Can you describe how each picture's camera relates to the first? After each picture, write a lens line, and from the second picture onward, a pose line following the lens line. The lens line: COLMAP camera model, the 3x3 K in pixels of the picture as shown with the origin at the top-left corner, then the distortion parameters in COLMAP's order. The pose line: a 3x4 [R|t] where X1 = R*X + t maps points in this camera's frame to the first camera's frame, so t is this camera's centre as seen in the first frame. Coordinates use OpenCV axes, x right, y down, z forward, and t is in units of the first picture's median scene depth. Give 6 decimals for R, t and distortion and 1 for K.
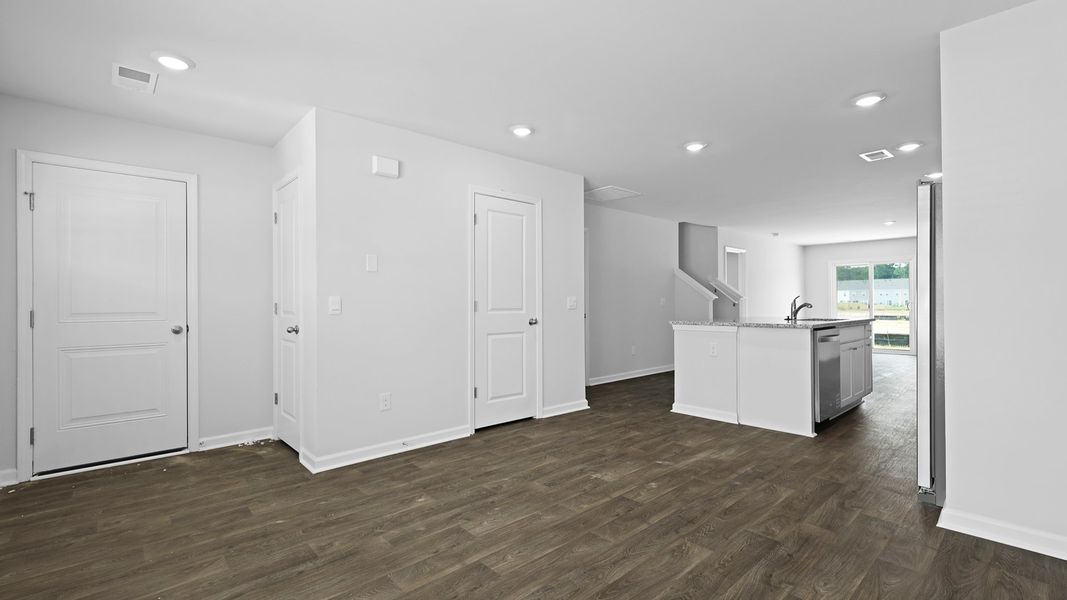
lens RADIAL K [[487.3, 0, 529.9], [0, 487.3, 303.9], [0, 0, 1]] dist [0.004190, 0.000988]
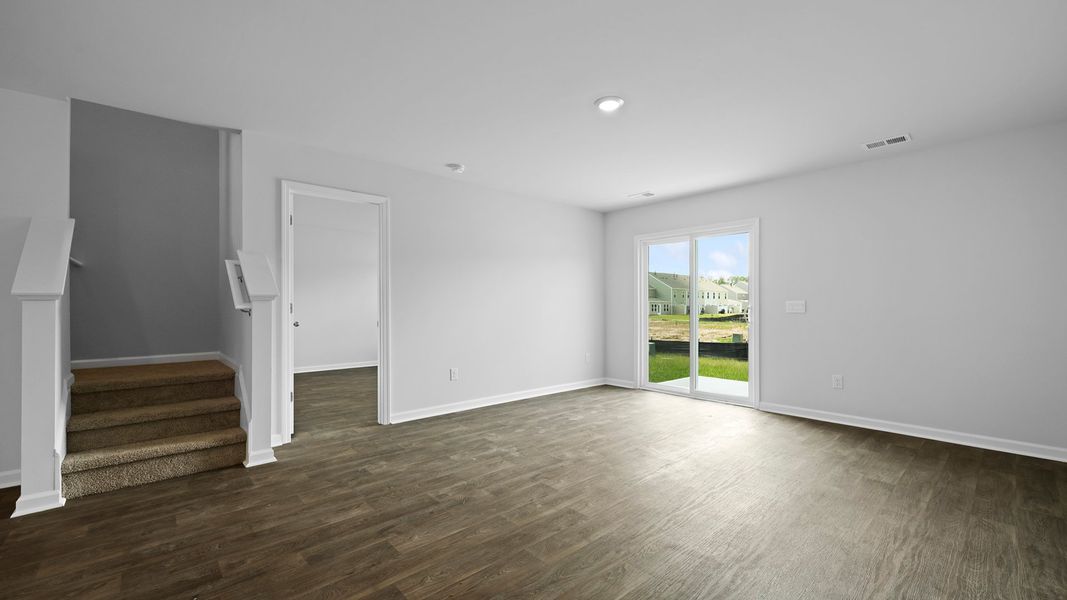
lens RADIAL K [[429.8, 0, 541.6], [0, 429.8, 300.3], [0, 0, 1]] dist [-0.001253, 0.000307]
pose [[0.999785, 0.003518, -0.020432, 0.173435], [-0.003842, 0.999867, -0.015823, -0.000844], [0.020374, 0.015898, 0.999666, 0.165597]]
